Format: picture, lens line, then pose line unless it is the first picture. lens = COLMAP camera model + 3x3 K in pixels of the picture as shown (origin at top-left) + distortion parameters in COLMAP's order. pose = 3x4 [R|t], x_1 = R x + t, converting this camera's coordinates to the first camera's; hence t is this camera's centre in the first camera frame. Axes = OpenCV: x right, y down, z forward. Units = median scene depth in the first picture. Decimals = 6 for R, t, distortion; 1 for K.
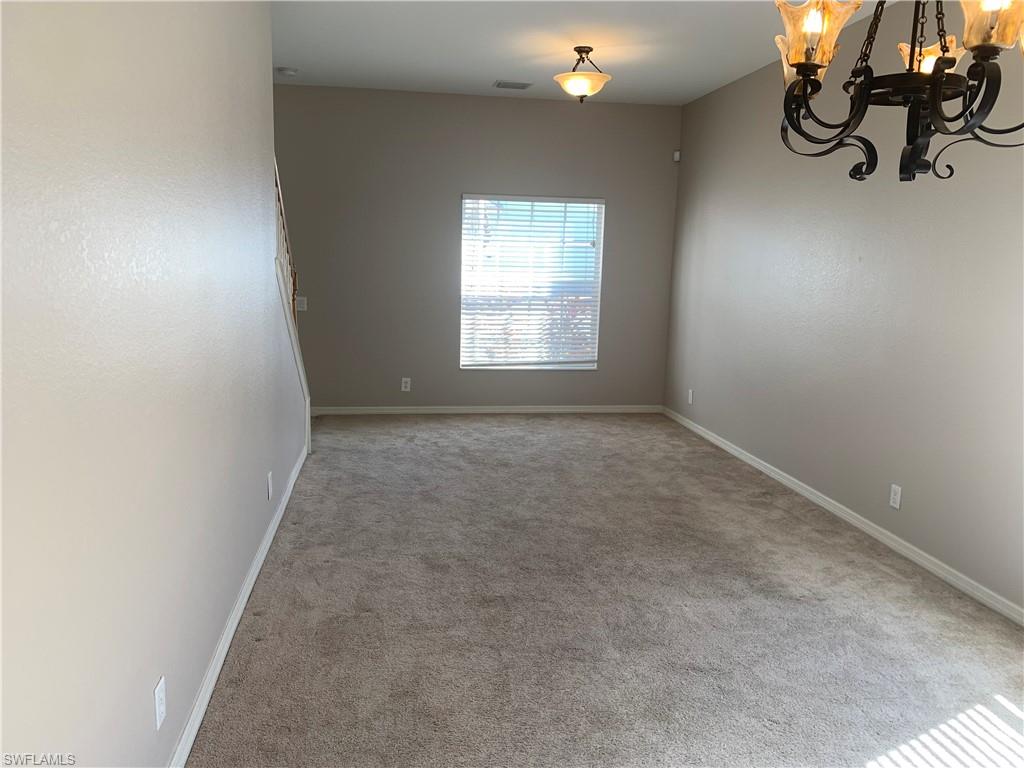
lens RADIAL K [[791.3, 0, 507.5], [0, 791.3, 380.9], [0, 0, 1]] dist [0.041640, -0.052870]
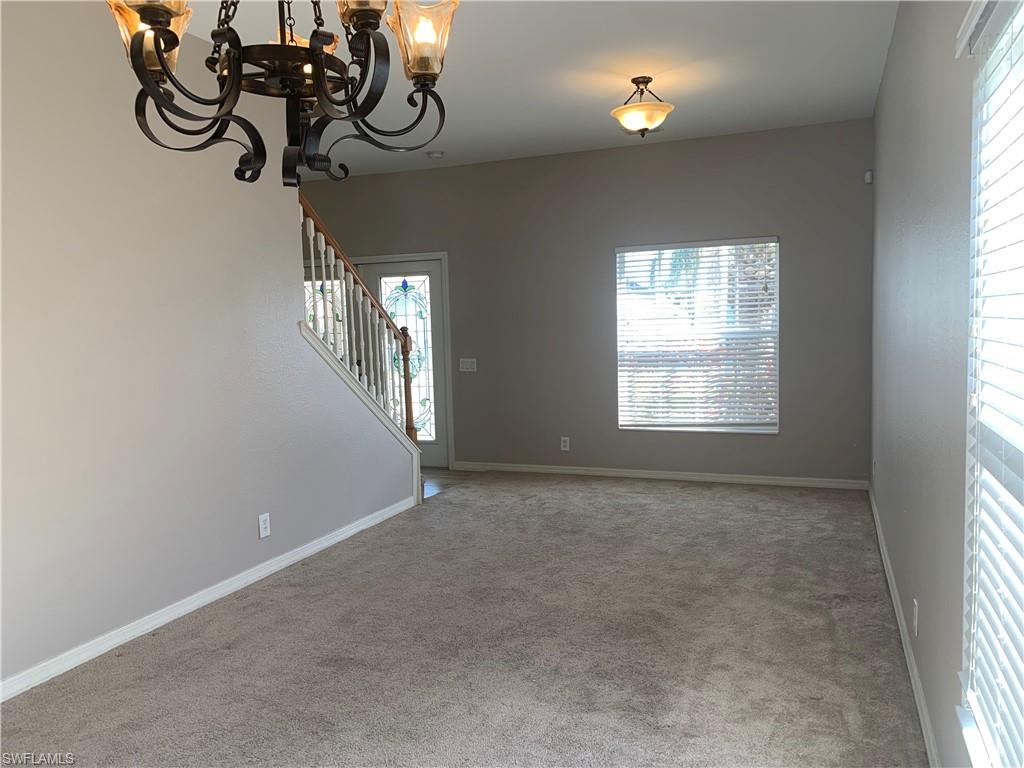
lens RADIAL K [[791.3, 0, 511.9], [0, 791.3, 384.1], [0, 0, 1]] dist [0.041640, -0.052870]
pose [[0.861442, -0.006610, -0.507813, 0.419807], [-0.032229, 0.997188, -0.067653, -0.000703], [0.506832, 0.074645, 0.858807, 0.158707]]
